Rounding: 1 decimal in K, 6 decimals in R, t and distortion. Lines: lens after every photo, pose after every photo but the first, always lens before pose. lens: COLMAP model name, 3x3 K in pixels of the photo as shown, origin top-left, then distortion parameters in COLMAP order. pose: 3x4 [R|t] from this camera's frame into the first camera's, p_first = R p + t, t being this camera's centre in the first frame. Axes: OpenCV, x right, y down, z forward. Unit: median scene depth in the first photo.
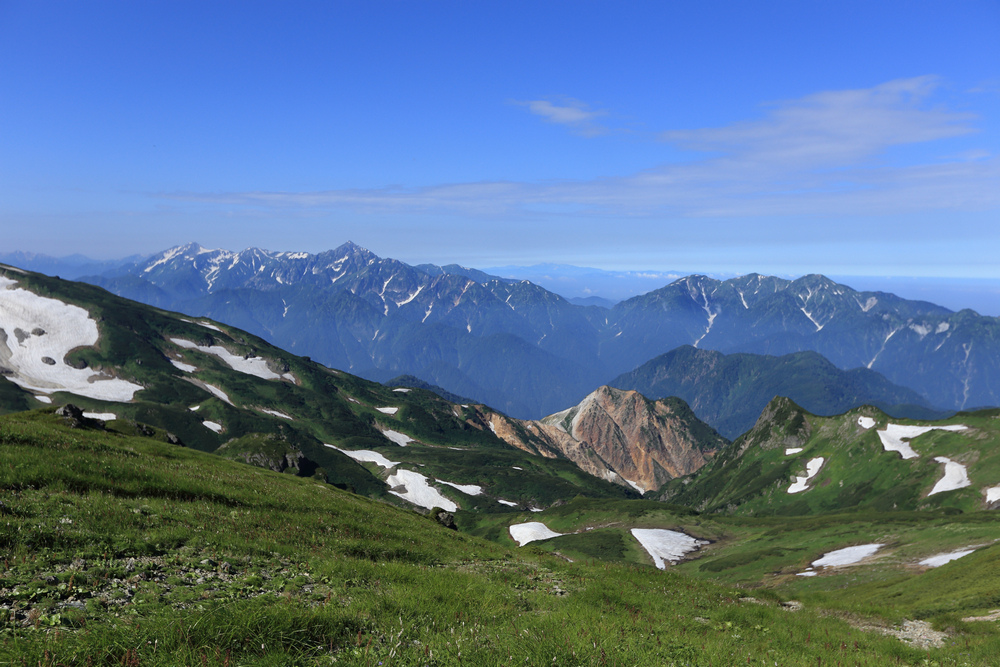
lens RADIAL K [[921.7, 0, 506.2], [0, 921.7, 332.8], [0, 0, 1]] dist [-0.007926, 0.131414]
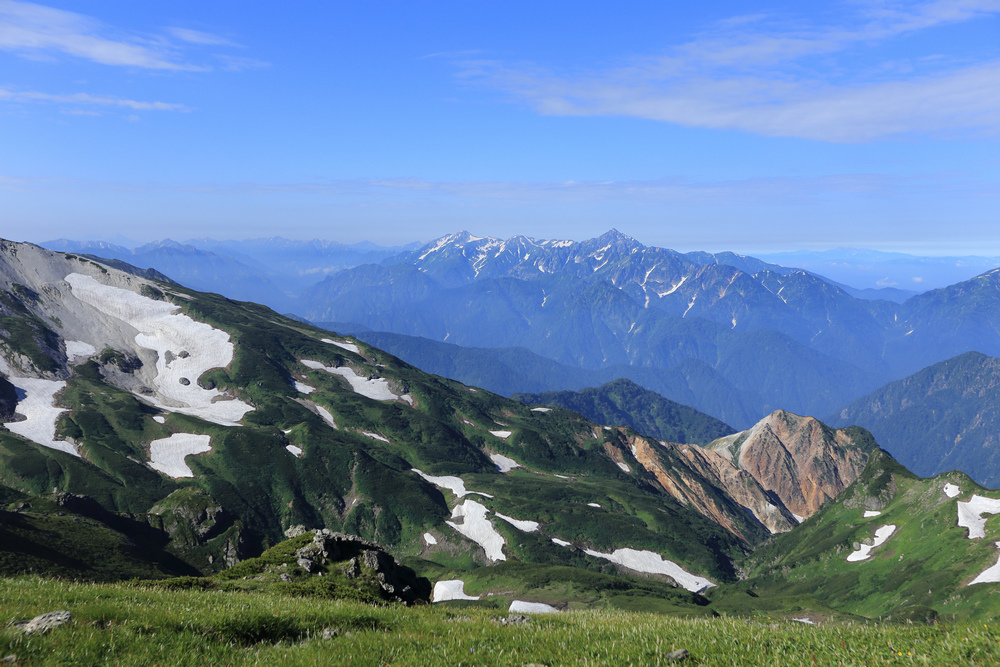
lens RADIAL K [[960.9, 0, 500.0], [0, 960.9, 333.5], [0, 0, 1]] dist [-0.001010, 0.147996]
pose [[0.954092, 0.026257, -0.298360, 0.151893], [-0.021788, 0.999595, 0.018297, -0.038378], [0.298720, -0.010956, 0.954278, -0.016082]]
